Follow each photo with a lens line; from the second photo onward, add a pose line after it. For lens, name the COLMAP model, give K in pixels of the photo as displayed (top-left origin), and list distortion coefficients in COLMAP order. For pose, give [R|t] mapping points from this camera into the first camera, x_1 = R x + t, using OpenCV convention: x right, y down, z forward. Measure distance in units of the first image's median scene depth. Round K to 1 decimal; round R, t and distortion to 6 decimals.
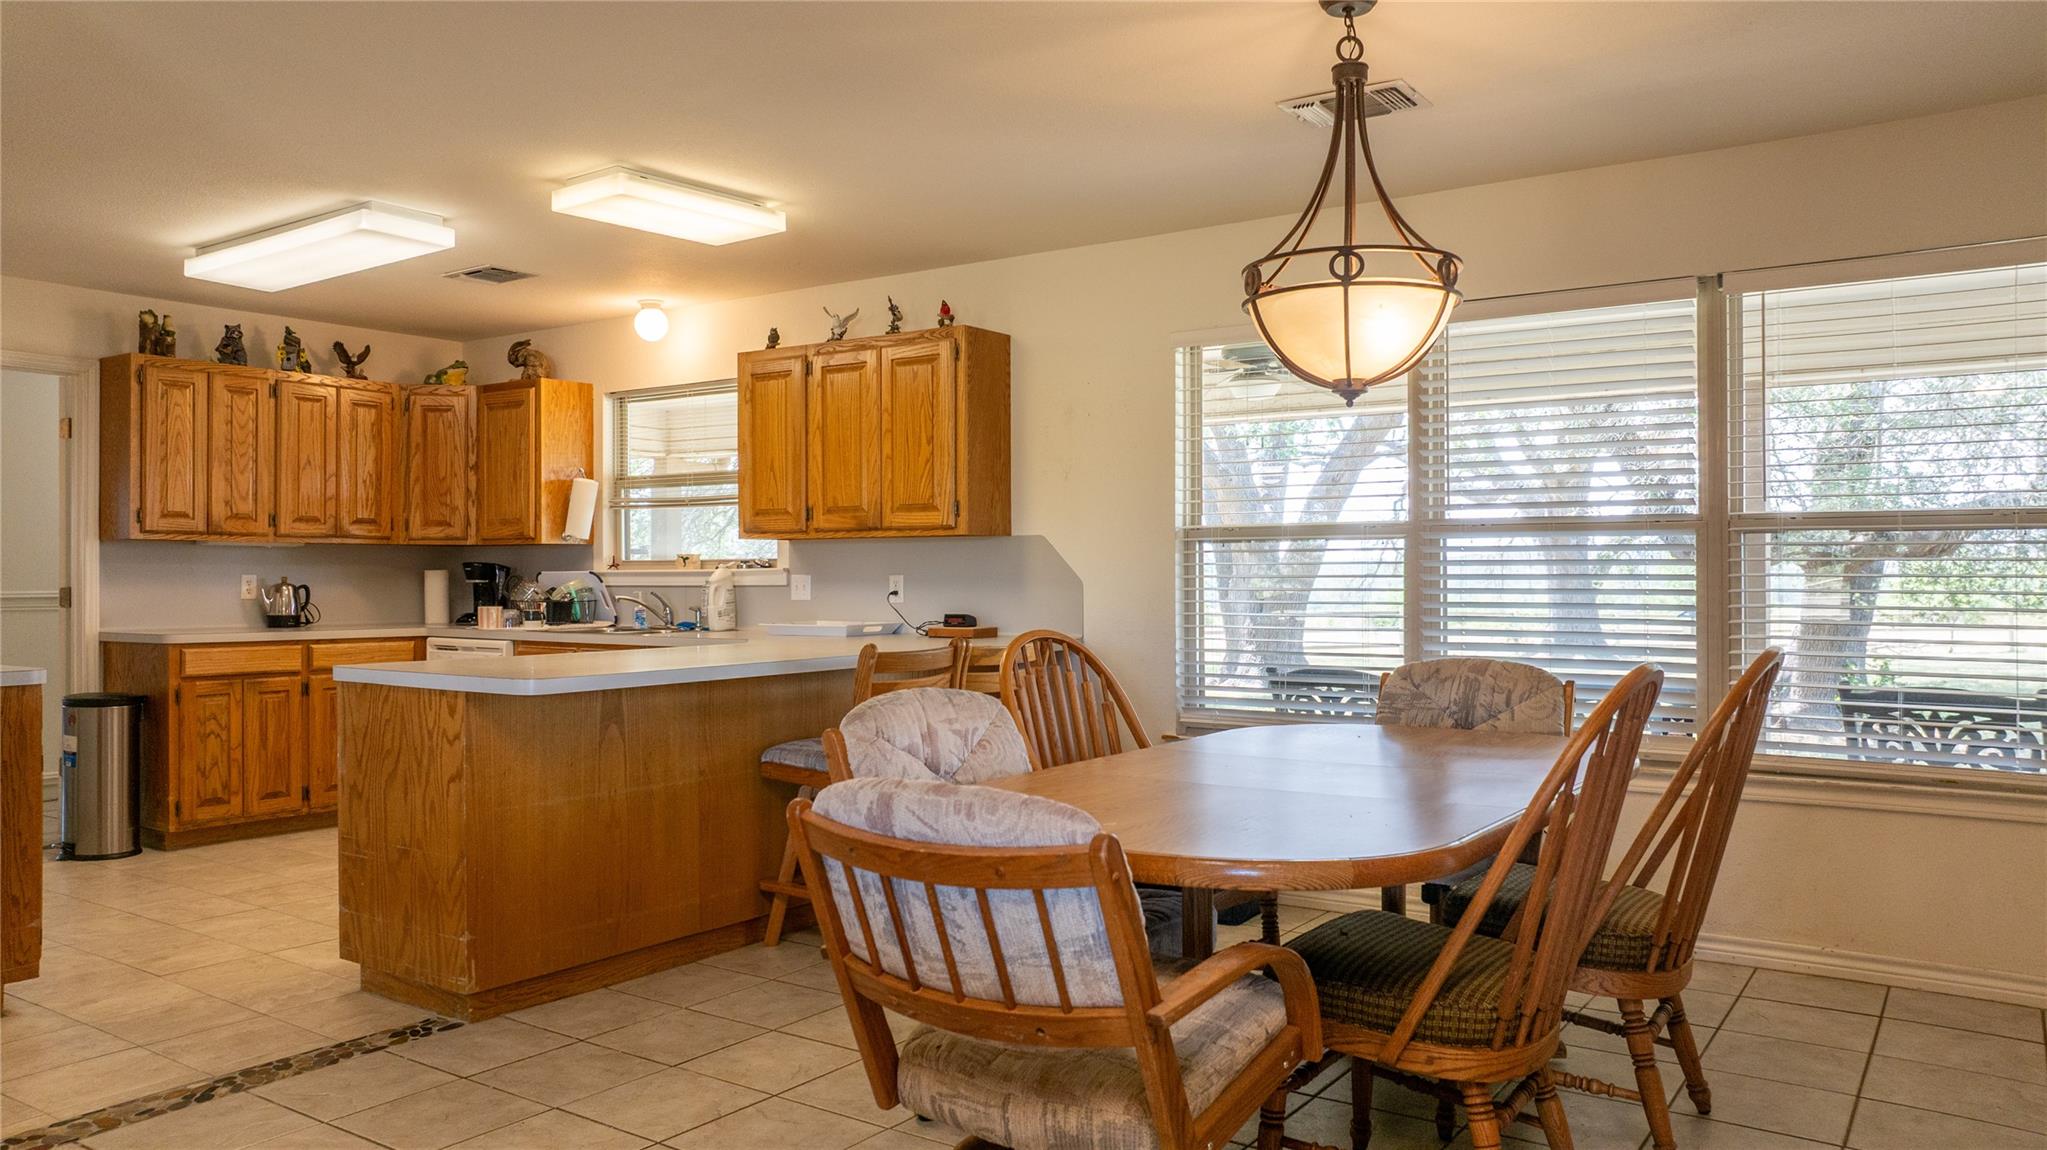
lens RADIAL K [[1430.8, 0, 1034.0], [0, 1430.8, 573.0], [0, 0, 1]] dist [0.005938, -0.085145]
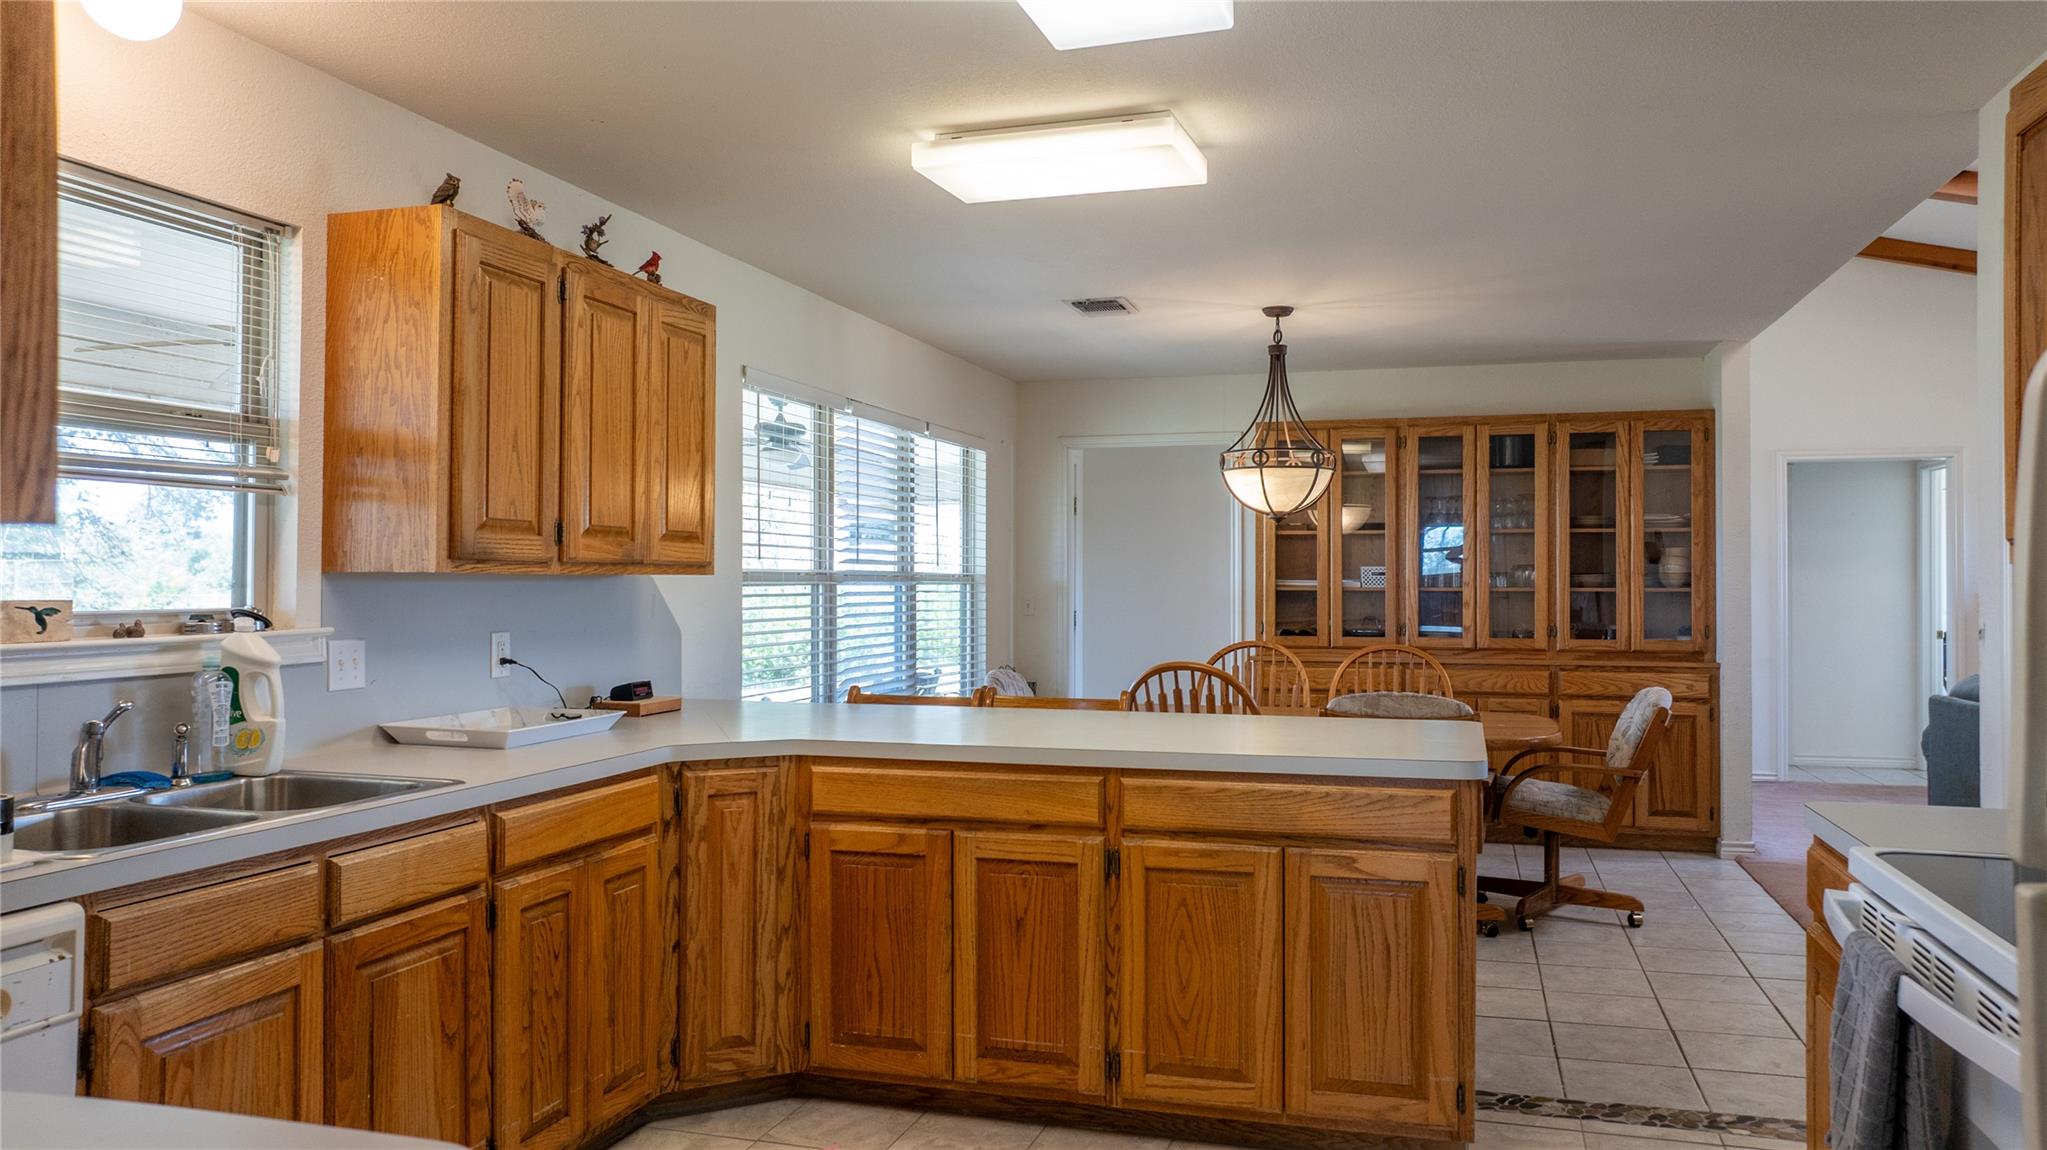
lens RADIAL K [[1430.8, 0, 1034.0], [0, 1430.8, 573.0], [0, 0, 1]] dist [0.005938, -0.085145]
pose [[-0.325109, 0.005045, 0.945663, -1.324317], [-0.011911, 0.999885, -0.009429, -0.036821], [-0.945601, -0.014329, -0.325012, 1.717159]]
